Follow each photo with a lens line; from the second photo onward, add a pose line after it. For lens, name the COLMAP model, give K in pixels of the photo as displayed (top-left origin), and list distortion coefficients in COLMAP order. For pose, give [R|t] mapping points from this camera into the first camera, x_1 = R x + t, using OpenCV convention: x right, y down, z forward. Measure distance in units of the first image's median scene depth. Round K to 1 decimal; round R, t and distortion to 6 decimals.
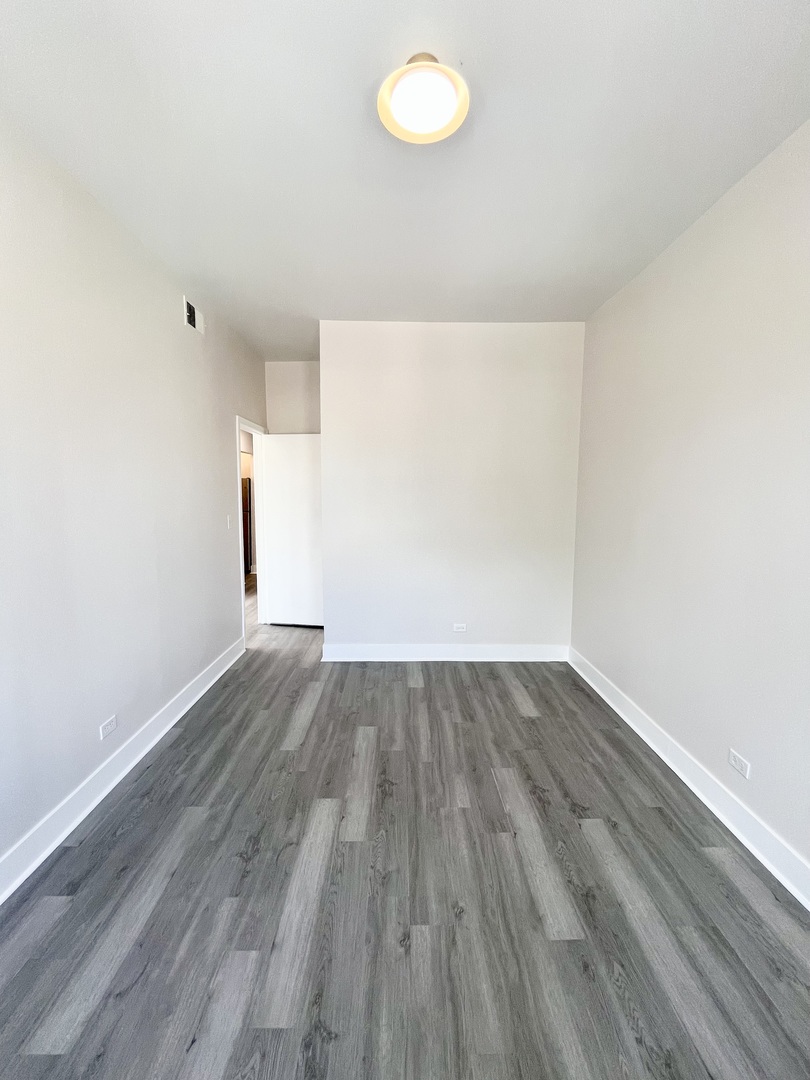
lens RADIAL K [[440.3, 0, 405.0], [0, 440.3, 540.0], [0, 0, 1]] dist [-0.000919, -0.000085]
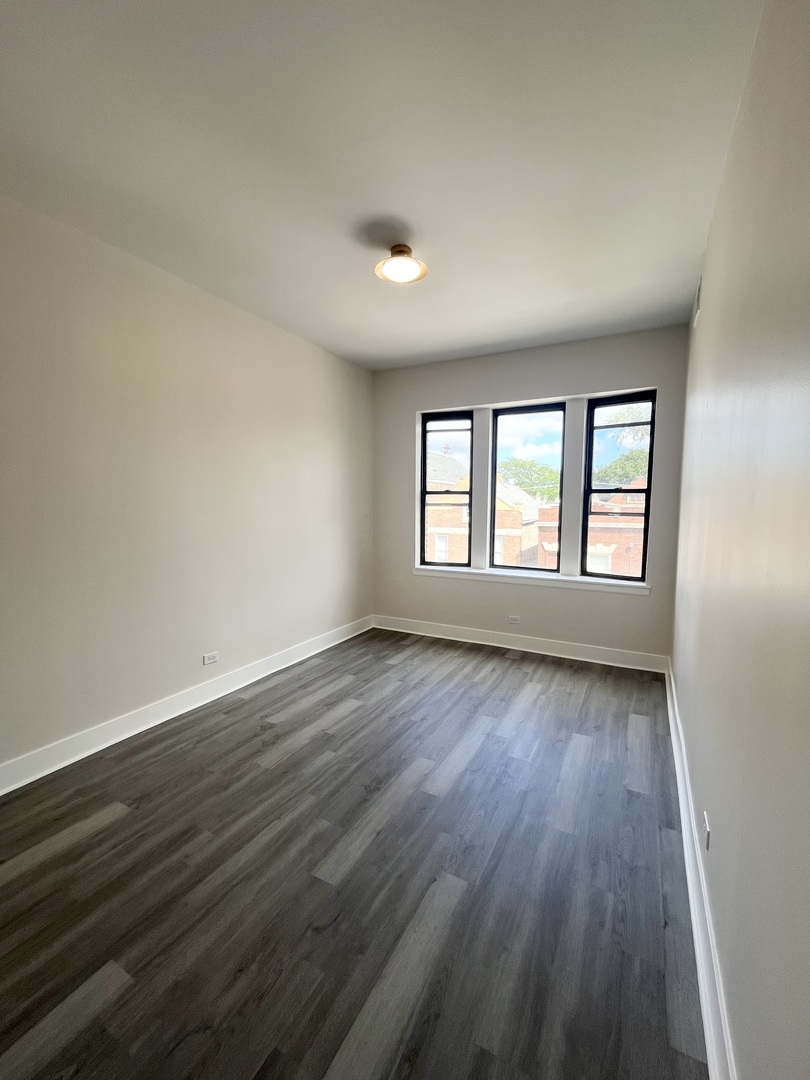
lens RADIAL K [[440.3, 0, 405.0], [0, 440.3, 540.0], [0, 0, 1]] dist [-0.000919, -0.000085]
pose [[-0.872989, -0.054921, 0.484639, -0.604004], [0.041740, 0.981583, 0.186423, -0.187953], [-0.485951, 0.182974, -0.854618, 1.852695]]
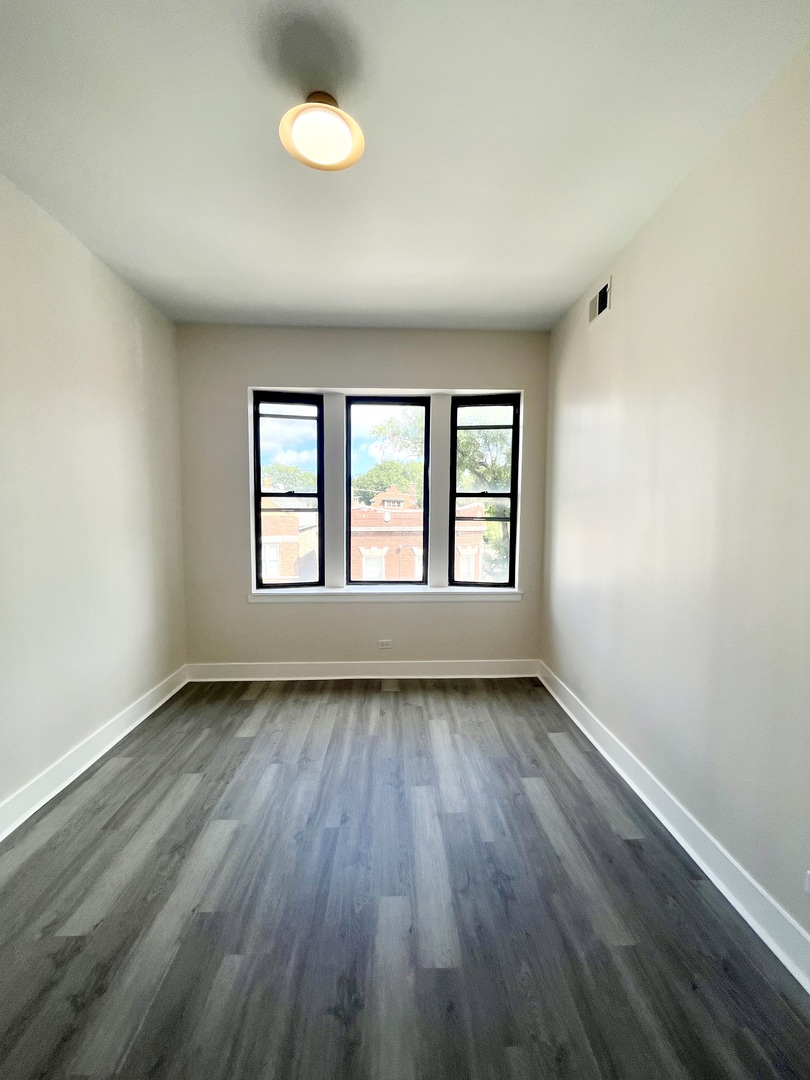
lens RADIAL K [[440.3, 0, 405.0], [0, 440.3, 540.0], [0, 0, 1]] dist [-0.000919, -0.000085]
pose [[-0.999725, -0.011002, -0.020725, -0.106564], [-0.014575, 0.983360, 0.181082, -0.145426], [0.018388, 0.181334, -0.983250, 1.566835]]
